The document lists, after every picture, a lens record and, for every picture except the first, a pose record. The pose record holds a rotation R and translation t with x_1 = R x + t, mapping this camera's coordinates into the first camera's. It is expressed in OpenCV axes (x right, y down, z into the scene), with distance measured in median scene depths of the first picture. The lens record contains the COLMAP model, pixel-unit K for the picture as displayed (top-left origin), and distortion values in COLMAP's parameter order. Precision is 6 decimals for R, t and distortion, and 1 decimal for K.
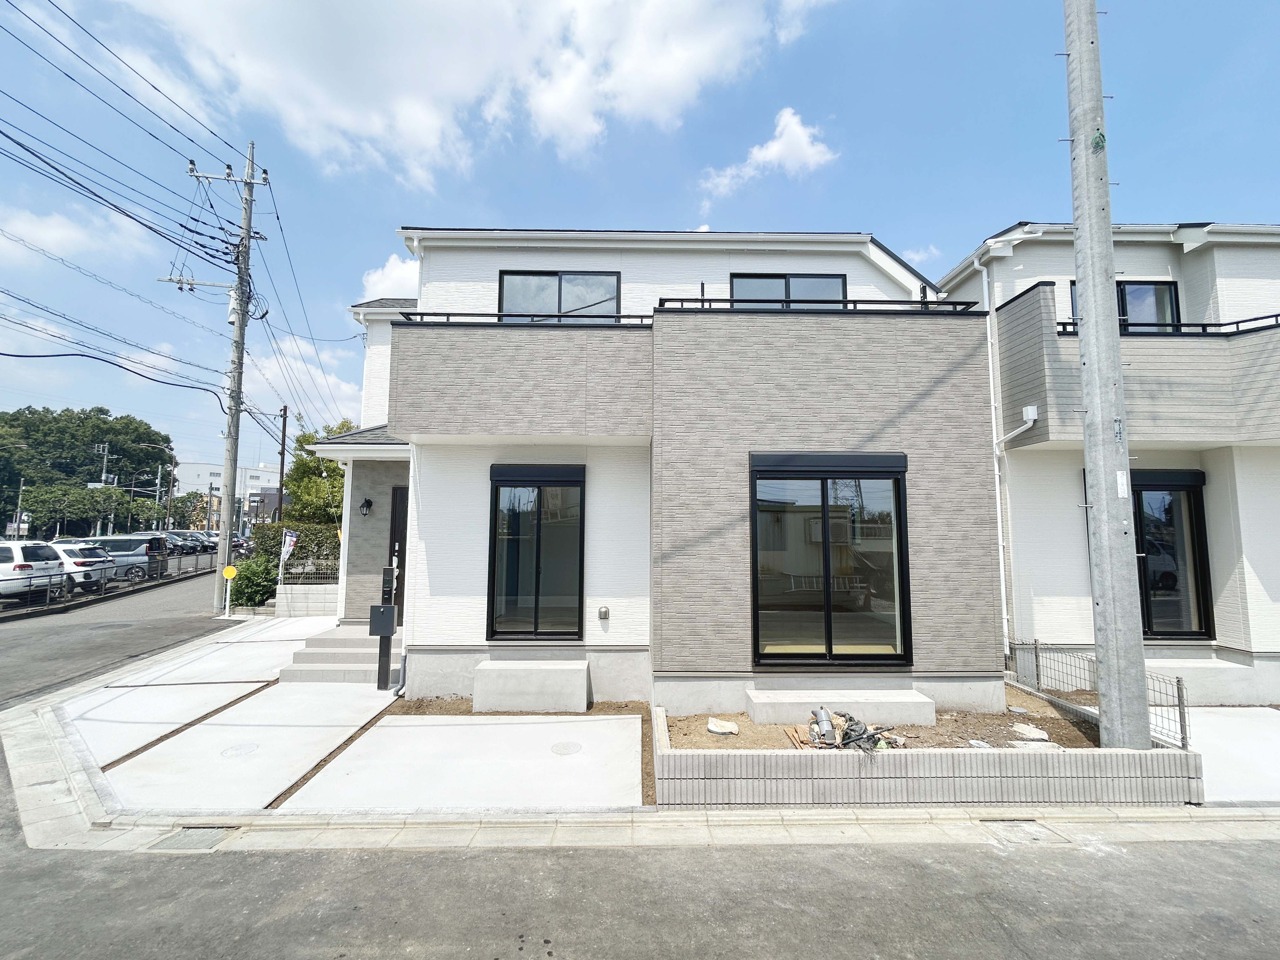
lens RADIAL K [[554.5, 0, 638.3], [0, 554.5, 477.6], [0, 0, 1]] dist [0.002359, 0.000139]
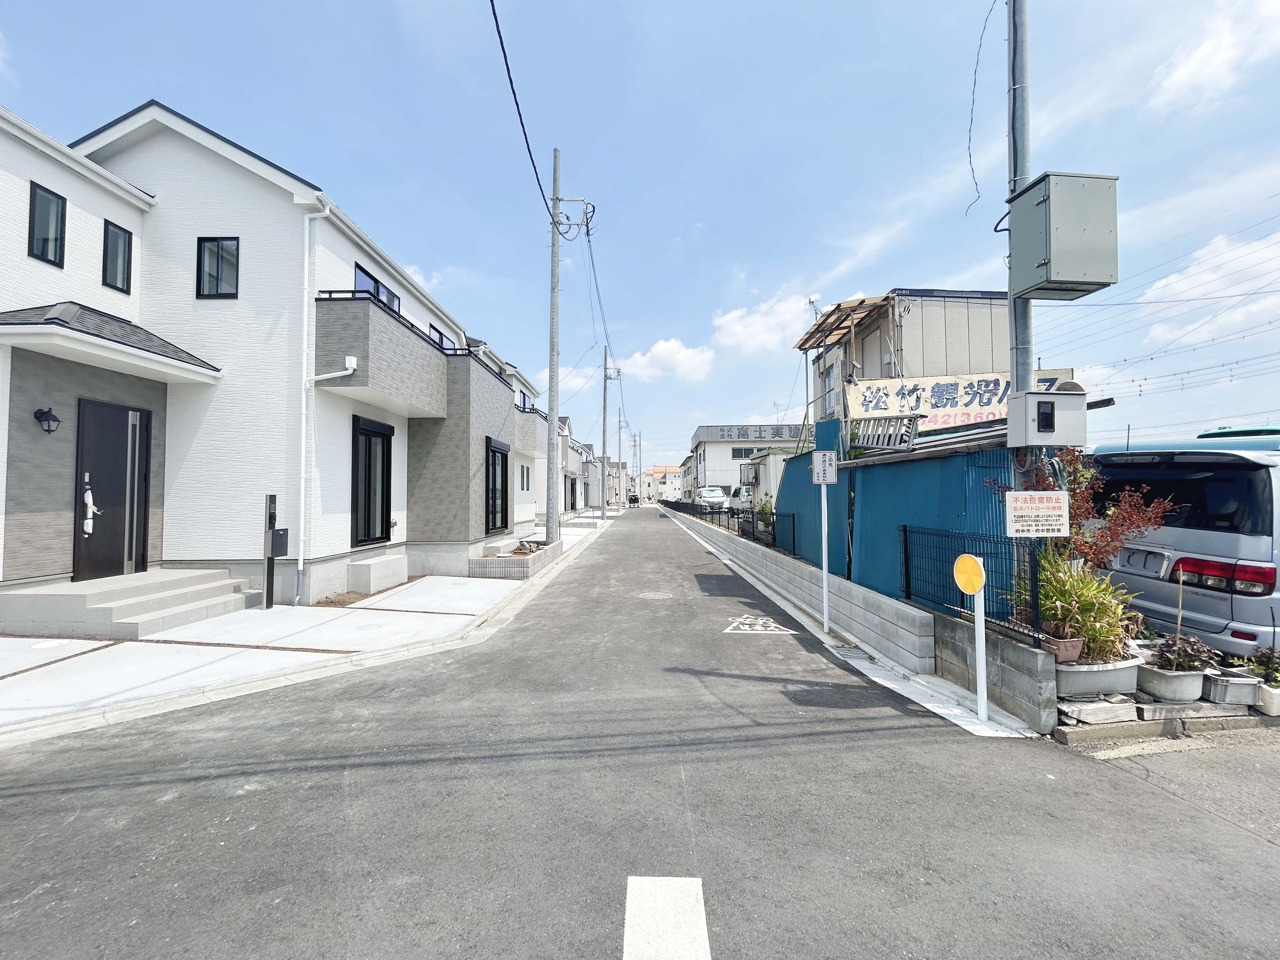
lens RADIAL K [[521.4, 0, 637.2], [0, 521.4, 479.5], [0, 0, 1]] dist [0.020295, -0.001727]
pose [[0.015528, 0.027059, 0.999513, -1.152283], [-0.096836, 0.994975, -0.025431, 0.072168], [-0.995179, -0.096394, 0.018070, 0.233124]]
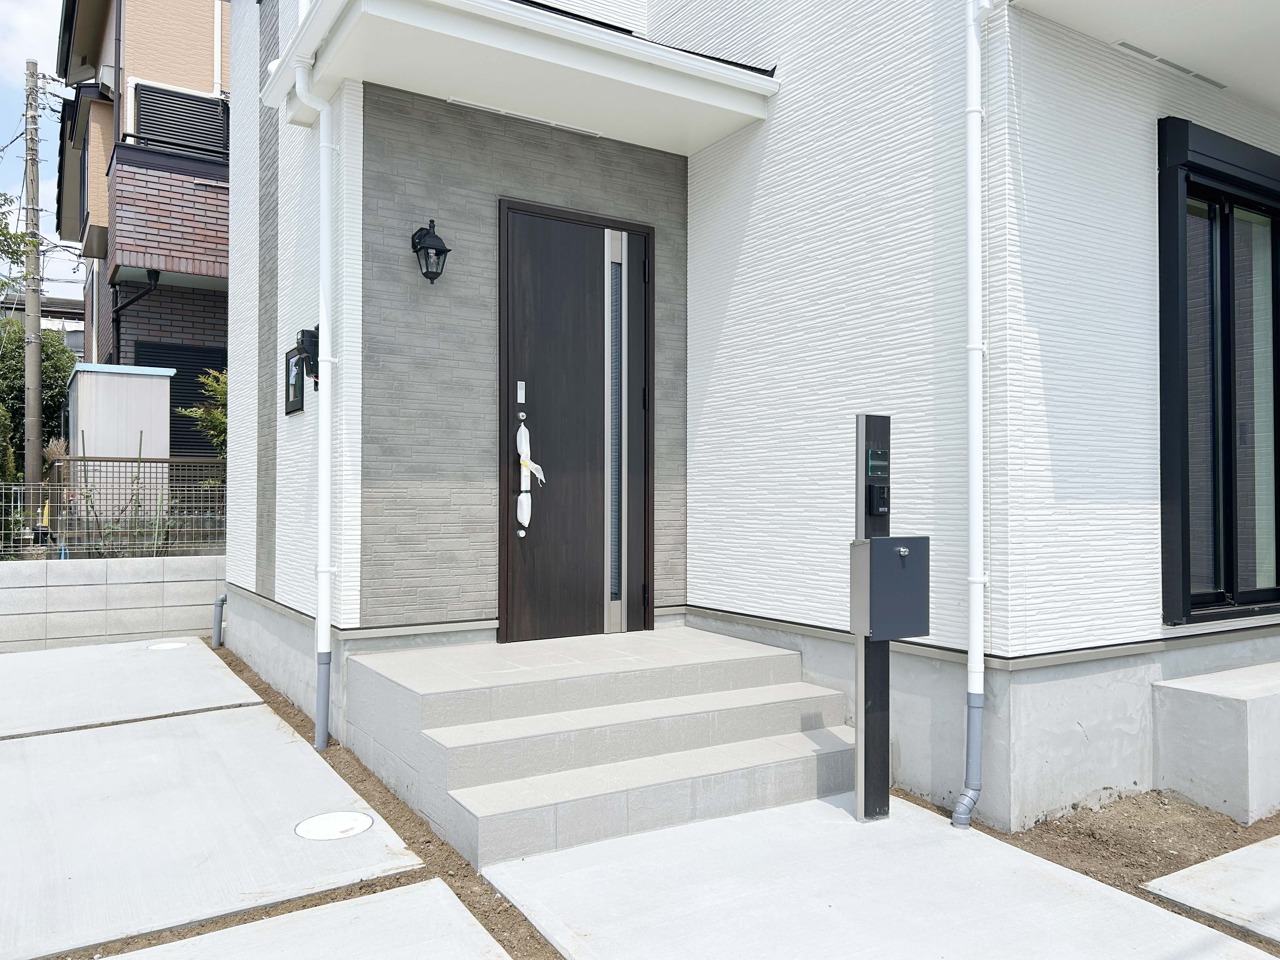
lens RADIAL K [[941.1, 0, 639.4], [0, 941.1, 488.0], [0, 0, 1]] dist [0.050401, -0.002124]
pose [[0.852411, 0.000778, 0.522871, -0.656372], [-0.047194, 0.996032, 0.075456, 0.134341], [-0.520738, -0.088996, 0.849065, 0.504035]]
